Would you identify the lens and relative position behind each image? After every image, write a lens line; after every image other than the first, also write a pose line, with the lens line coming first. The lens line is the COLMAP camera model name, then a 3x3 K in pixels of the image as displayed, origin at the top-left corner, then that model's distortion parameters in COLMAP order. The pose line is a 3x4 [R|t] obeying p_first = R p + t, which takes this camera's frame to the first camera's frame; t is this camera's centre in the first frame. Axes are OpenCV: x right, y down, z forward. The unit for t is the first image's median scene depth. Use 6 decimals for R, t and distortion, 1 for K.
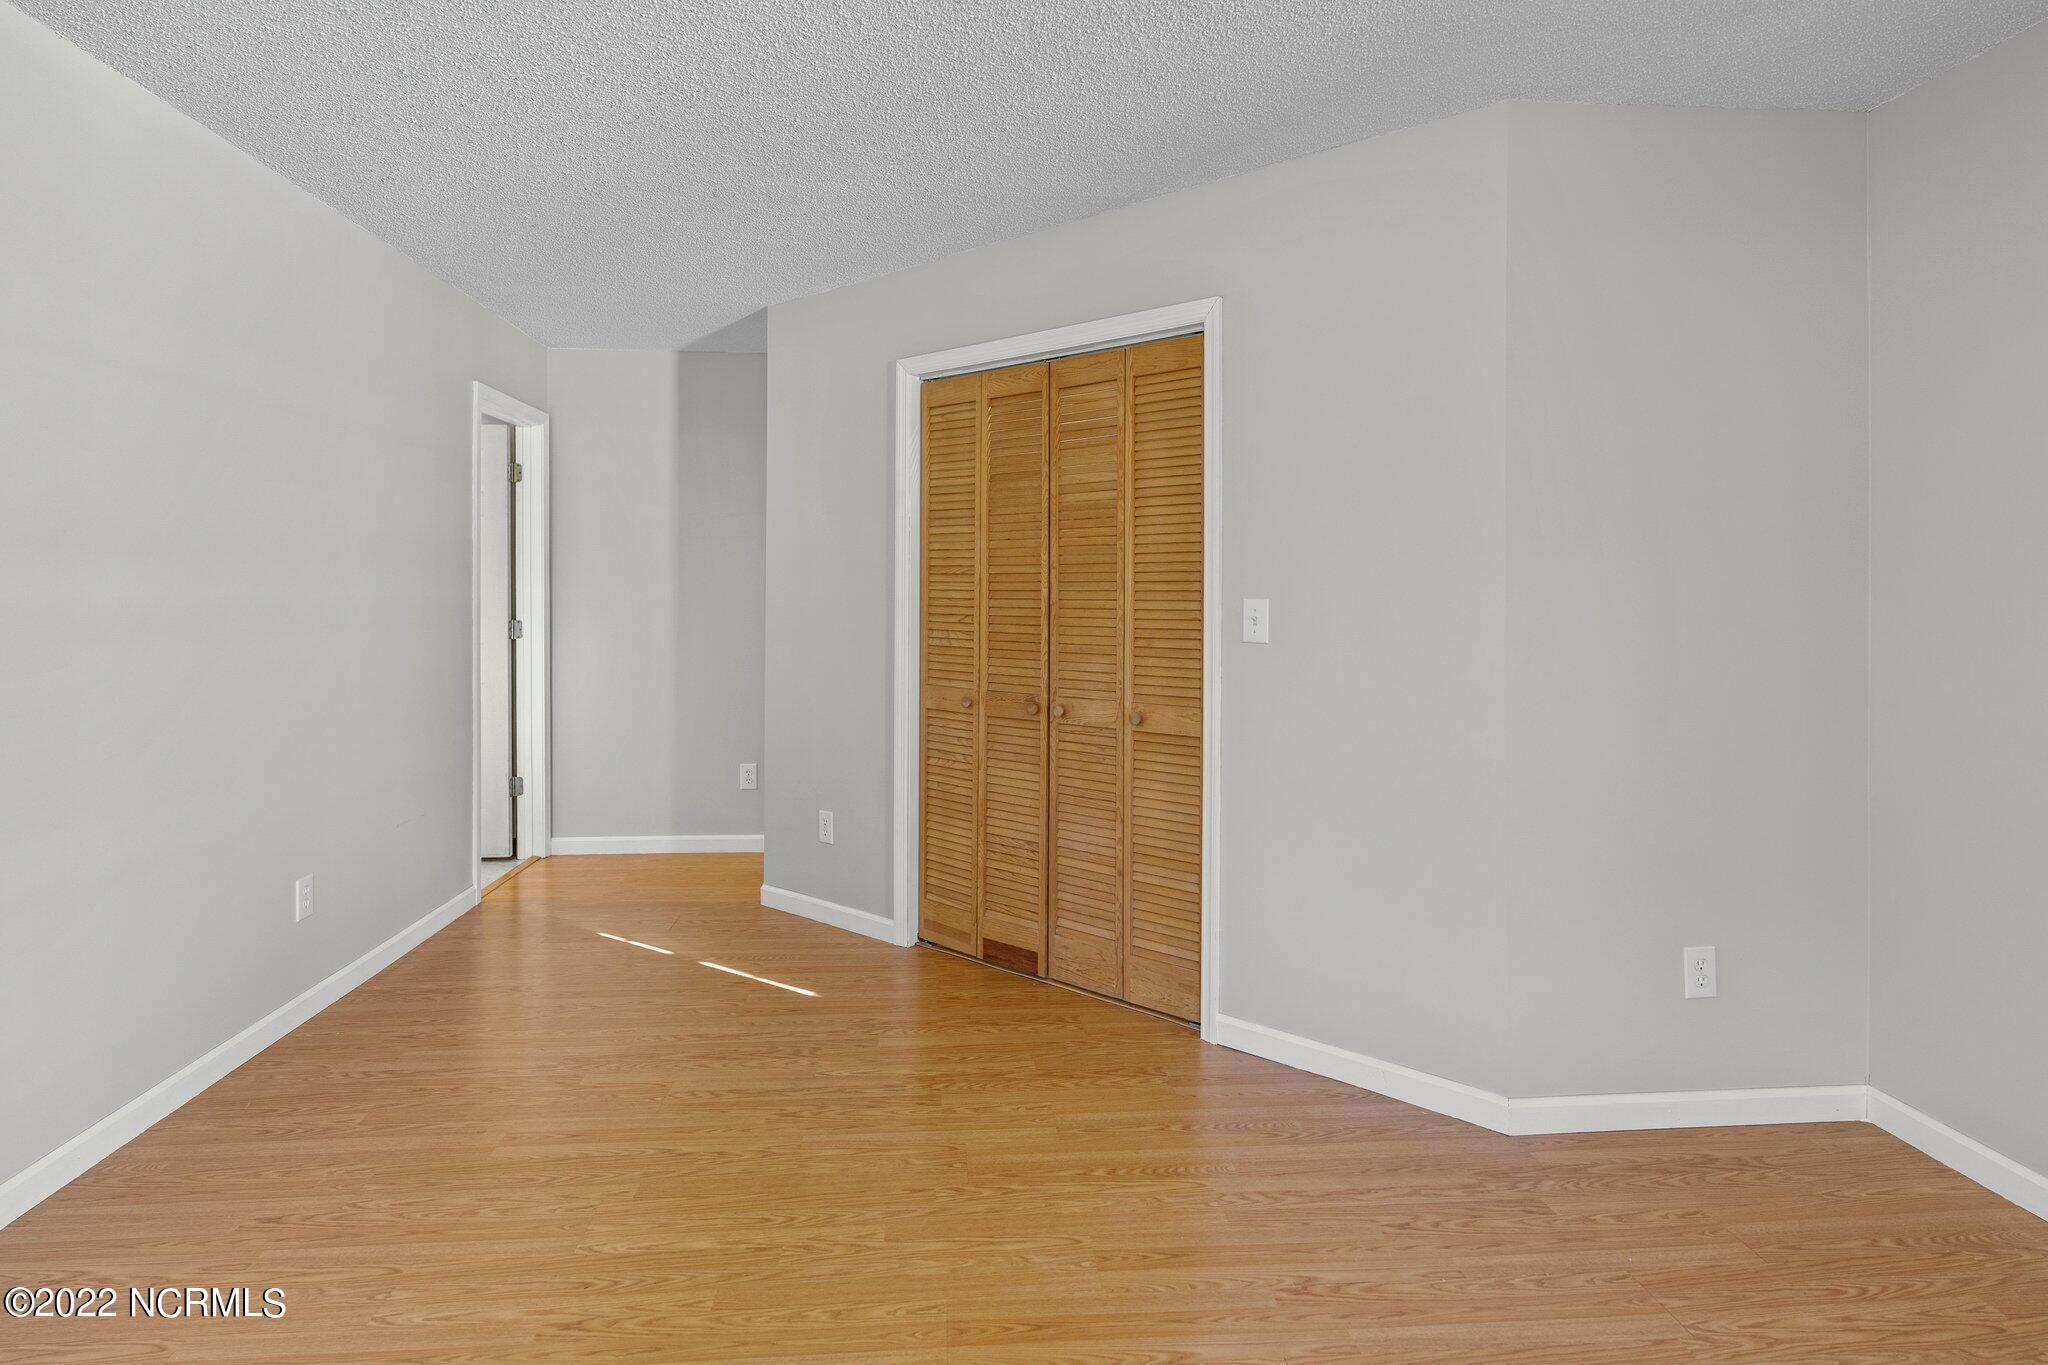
lens RADIAL K [[1160.5, 0, 1024.0], [0, 1160.5, 682.5], [0, 0, 1]] dist [-0.004356, -0.000597]
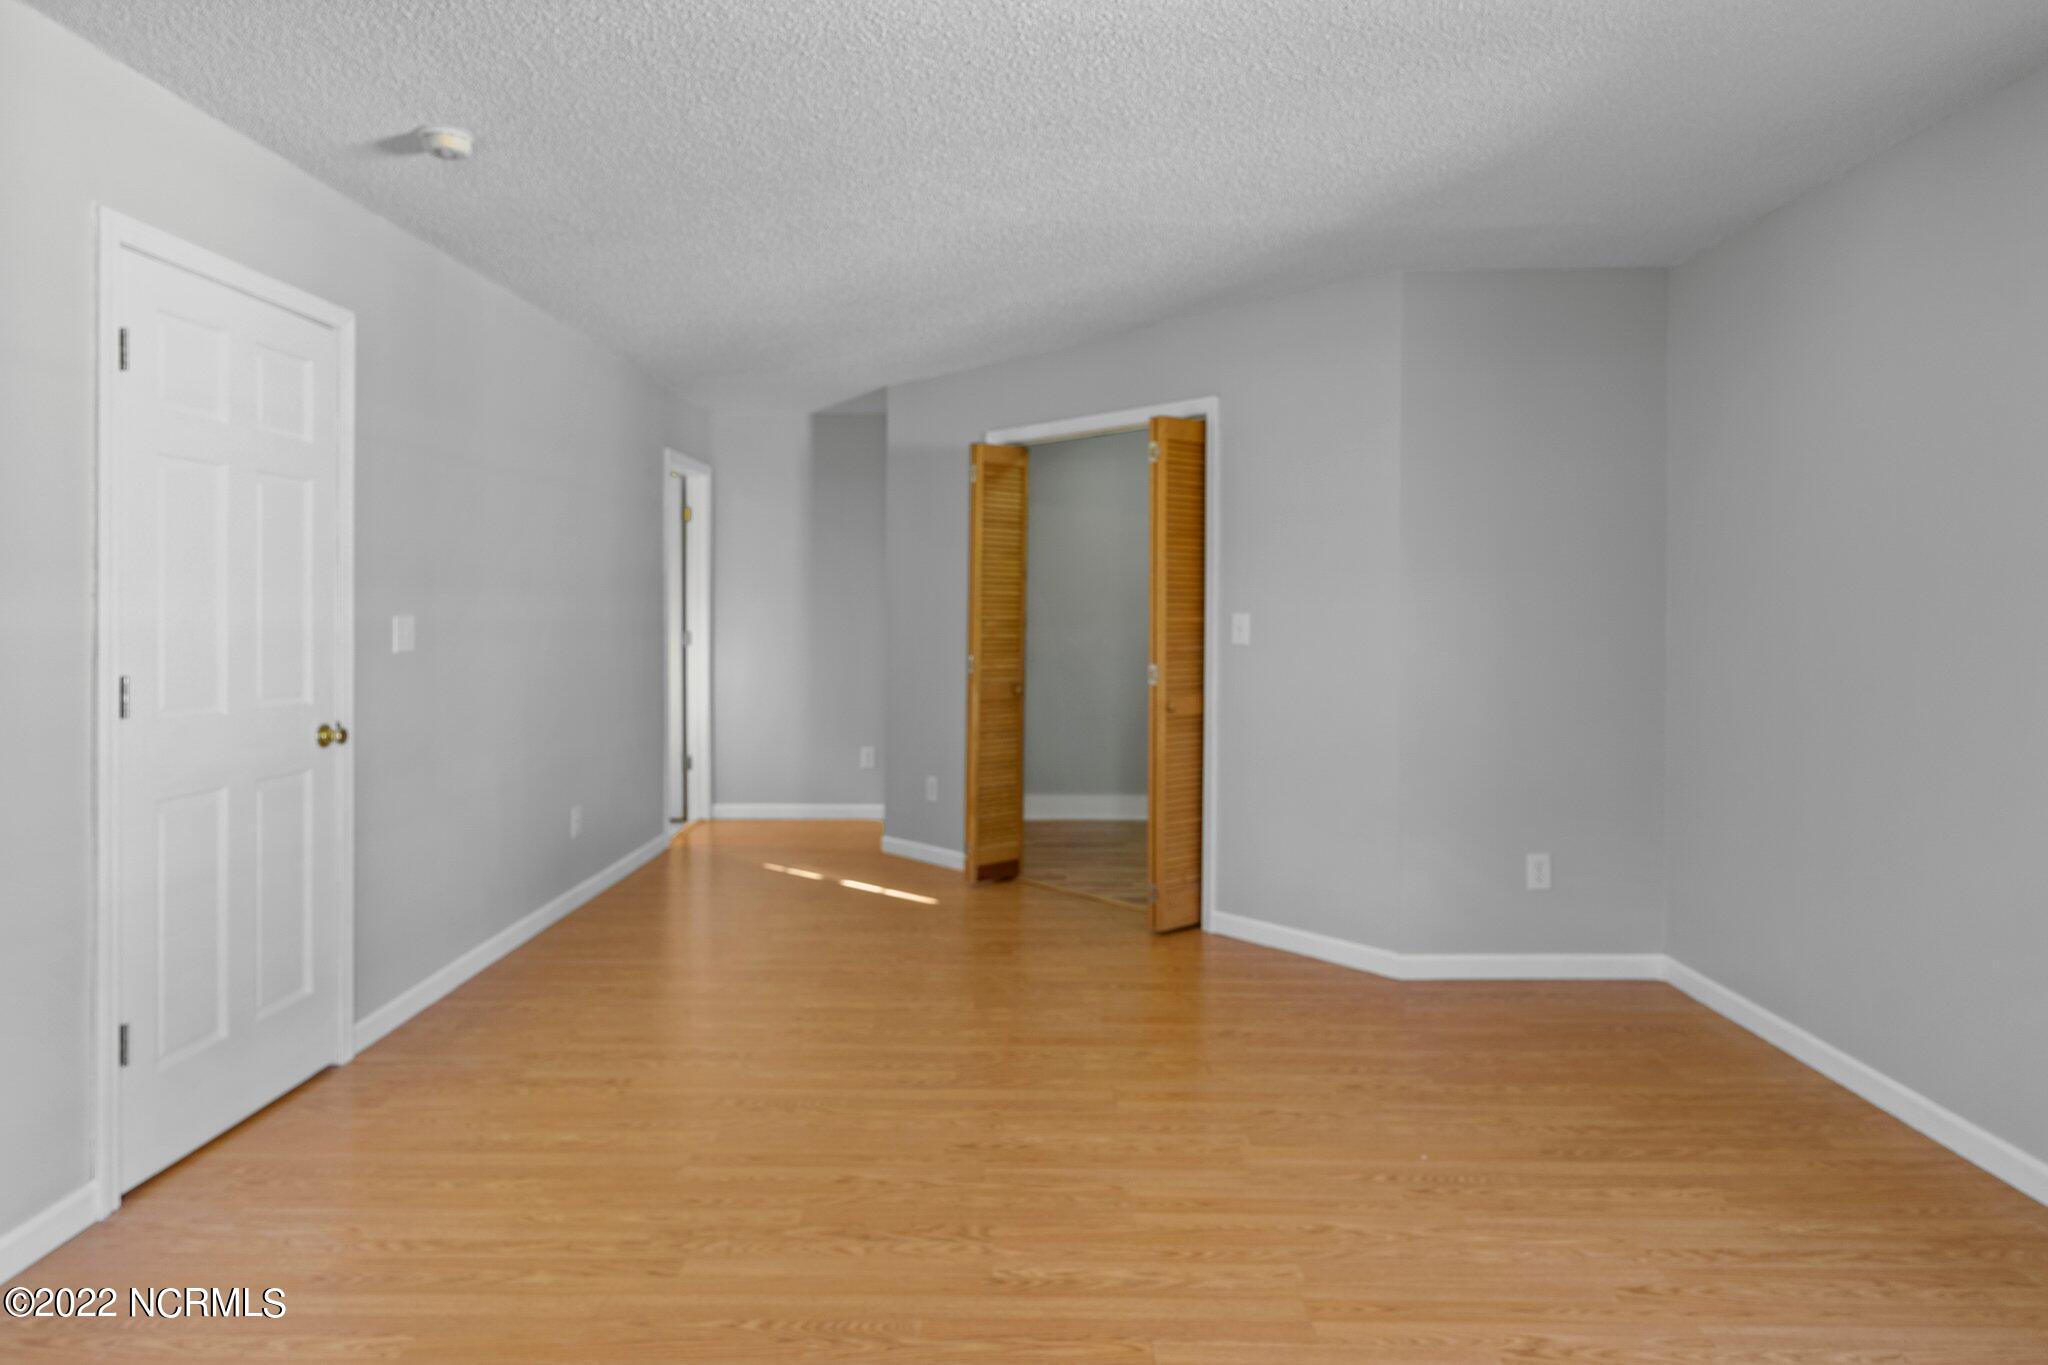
lens RADIAL K [[1176.6, 0, 1024.0], [0, 1176.6, 682.5], [0, 0, 1]] dist [0.003048, 0.000222]
pose [[0.996580, 0.001064, -0.082628, 0.053151], [-0.002034, 0.999930, -0.011655, 0.026302], [0.082610, 0.011783, 0.996512, -0.400152]]
